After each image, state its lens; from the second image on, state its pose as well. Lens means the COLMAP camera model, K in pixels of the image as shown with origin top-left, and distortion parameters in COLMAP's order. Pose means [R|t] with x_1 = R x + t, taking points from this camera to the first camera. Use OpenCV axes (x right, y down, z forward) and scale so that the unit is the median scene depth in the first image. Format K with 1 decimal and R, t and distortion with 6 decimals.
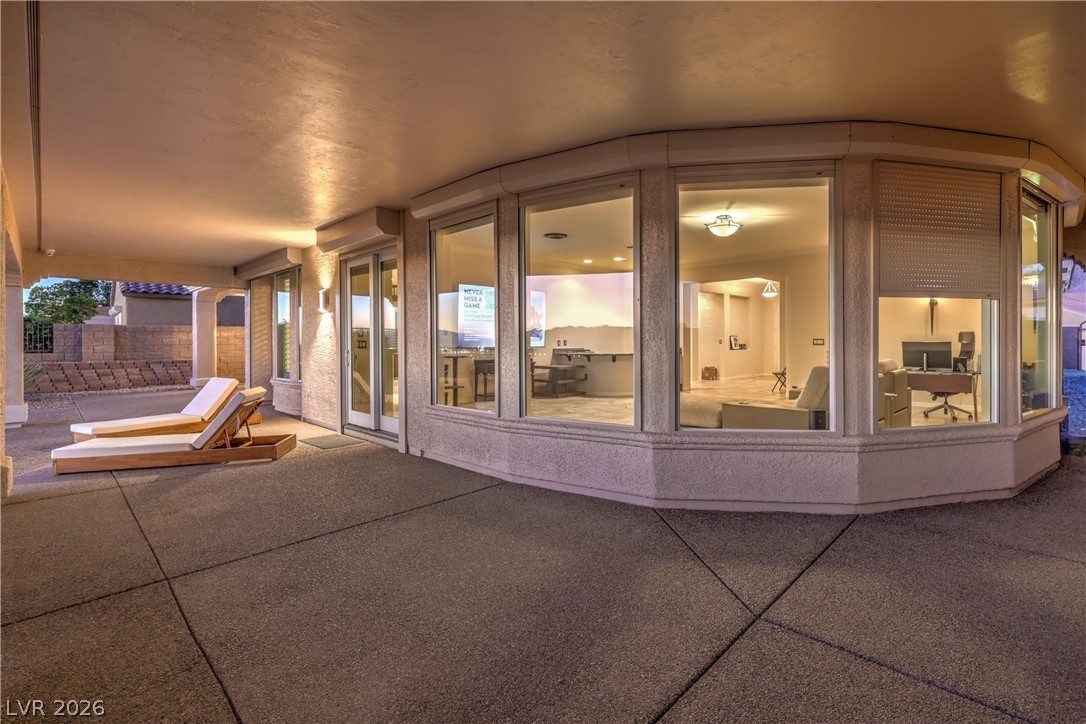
lens RADIAL K [[498.9, 0, 608.1], [0, 498.9, 339.9], [0, 0, 1]] dist [-0.000221, 0.000905]
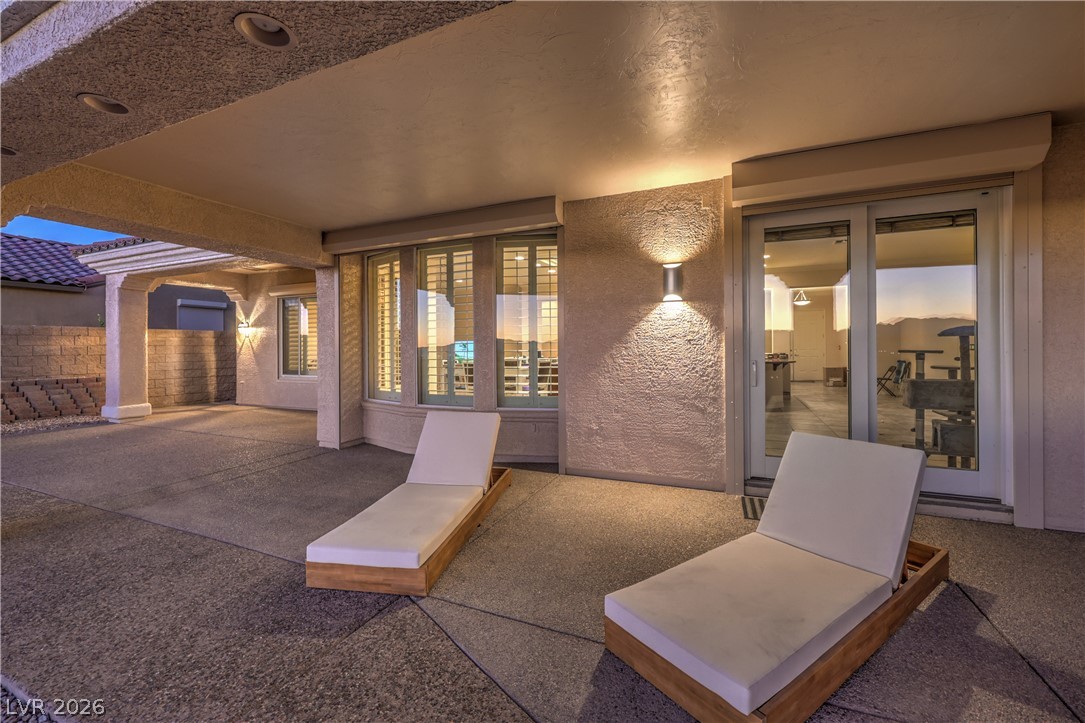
lens RADIAL K [[437.9, 0, 538.7], [0, 437.9, 347.6], [0, 0, 1]] dist [-0.002476, -0.000295]
pose [[0.951607, -0.000475, 0.307317, -0.491455], [0.001694, 0.999992, -0.003700, 0.002807], [-0.307312, 0.004041, 0.951600, 0.289817]]
